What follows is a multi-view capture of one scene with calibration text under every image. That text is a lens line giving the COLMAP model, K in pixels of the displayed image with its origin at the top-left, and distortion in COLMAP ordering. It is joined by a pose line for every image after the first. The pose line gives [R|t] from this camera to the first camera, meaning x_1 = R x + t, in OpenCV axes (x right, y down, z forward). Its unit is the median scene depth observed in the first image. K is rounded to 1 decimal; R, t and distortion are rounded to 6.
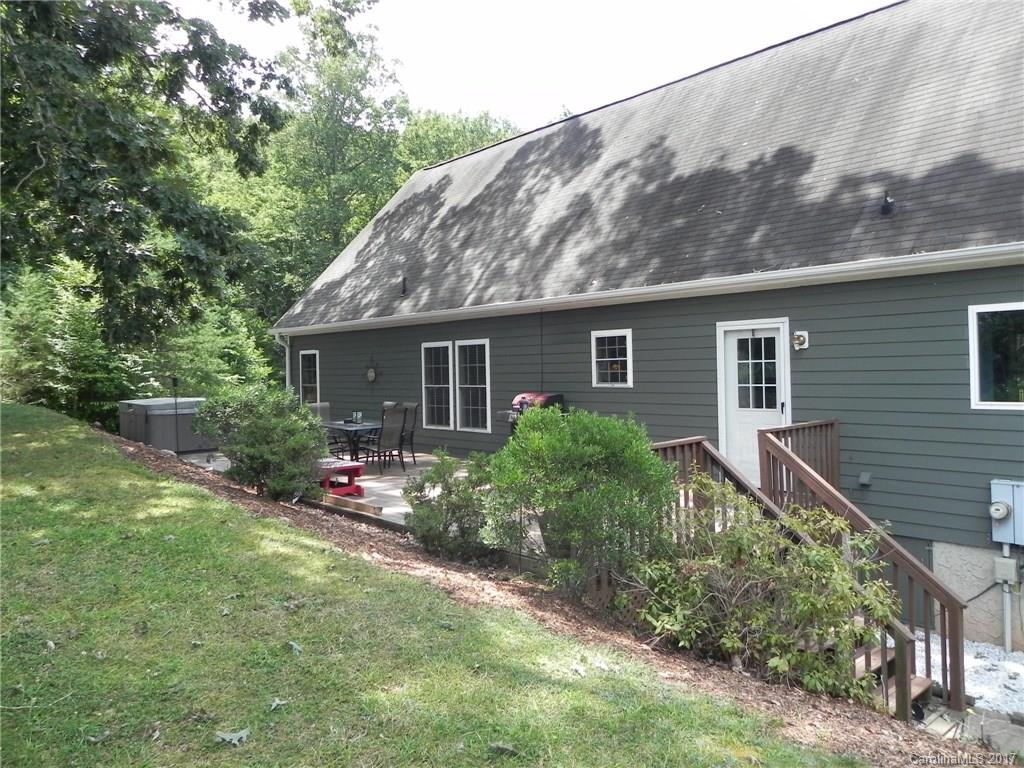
lens RADIAL K [[778.2, 0, 510.4], [0, 778.2, 366.2], [0, 0, 1]] dist [-0.003413, 0.000862]
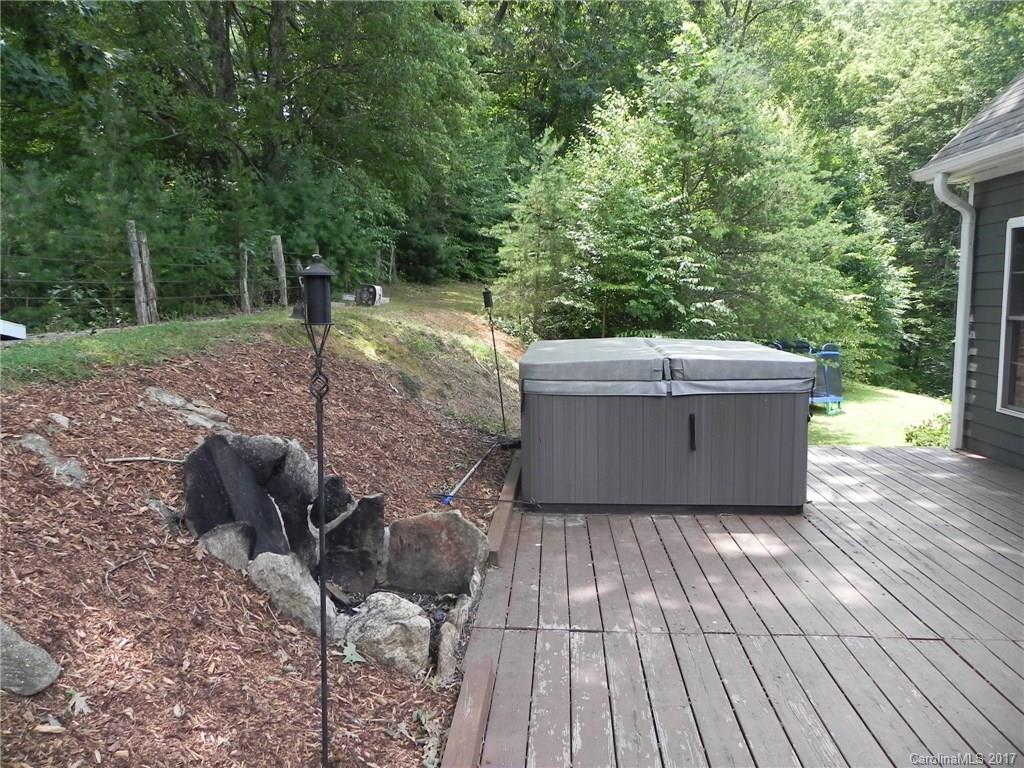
lens RADIAL K [[778.2, 0, 510.4], [0, 778.2, 366.2], [0, 0, 1]] dist [-0.003413, 0.000862]
pose [[0.710922, 0.081690, -0.698510, -0.138356], [-0.009834, 0.994288, 0.106273, 0.008496], [0.703202, -0.068683, 0.707665, 0.453962]]
